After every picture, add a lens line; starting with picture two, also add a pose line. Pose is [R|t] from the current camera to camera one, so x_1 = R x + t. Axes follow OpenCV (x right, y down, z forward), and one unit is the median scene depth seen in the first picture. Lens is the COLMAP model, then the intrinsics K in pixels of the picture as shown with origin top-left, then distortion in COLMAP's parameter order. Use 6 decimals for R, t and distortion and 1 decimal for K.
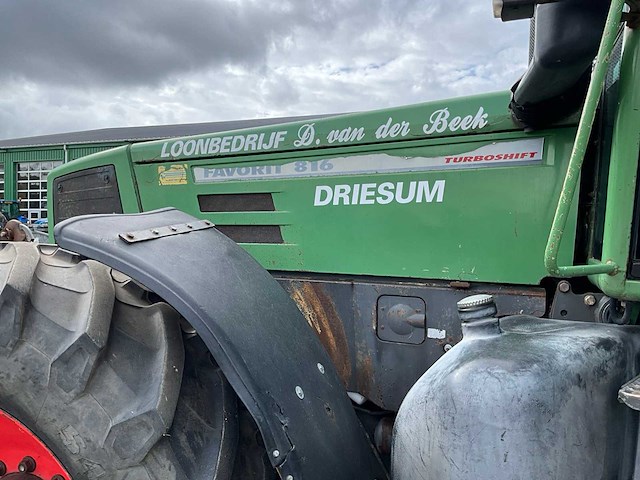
lens RADIAL K [[525.4, 0, 320.0], [0, 525.4, 240.0], [0, 0, 1]] dist [0.104355, -0.201862]
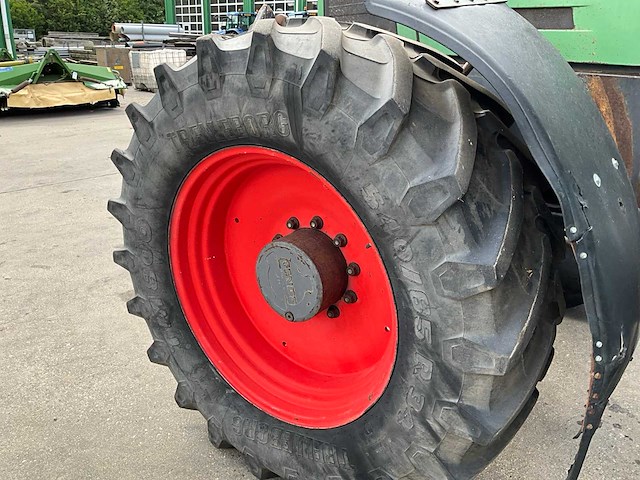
lens RADIAL K [[525.4, 0, 320.0], [0, 525.4, 240.0], [0, 0, 1]] dist [0.104355, -0.201862]
pose [[0.921168, 0.146112, -0.360694, -0.137061], [-0.021886, 0.944825, 0.326843, 0.089605], [0.388548, -0.293184, 0.873541, -0.054155]]
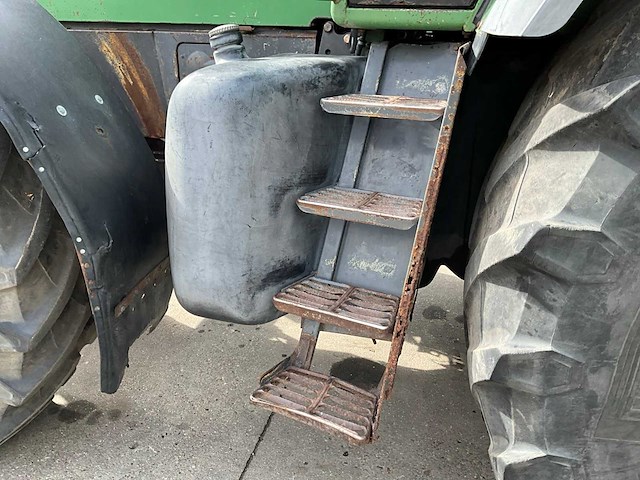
lens RADIAL K [[525.4, 0, 320.0], [0, 525.4, 240.0], [0, 0, 1]] dist [0.104355, -0.201862]
pose [[0.993107, -0.042693, 0.109162, 0.380987], [0.001901, 0.937052, 0.349183, 0.148680], [-0.117198, -0.346569, 0.930674, -0.244282]]
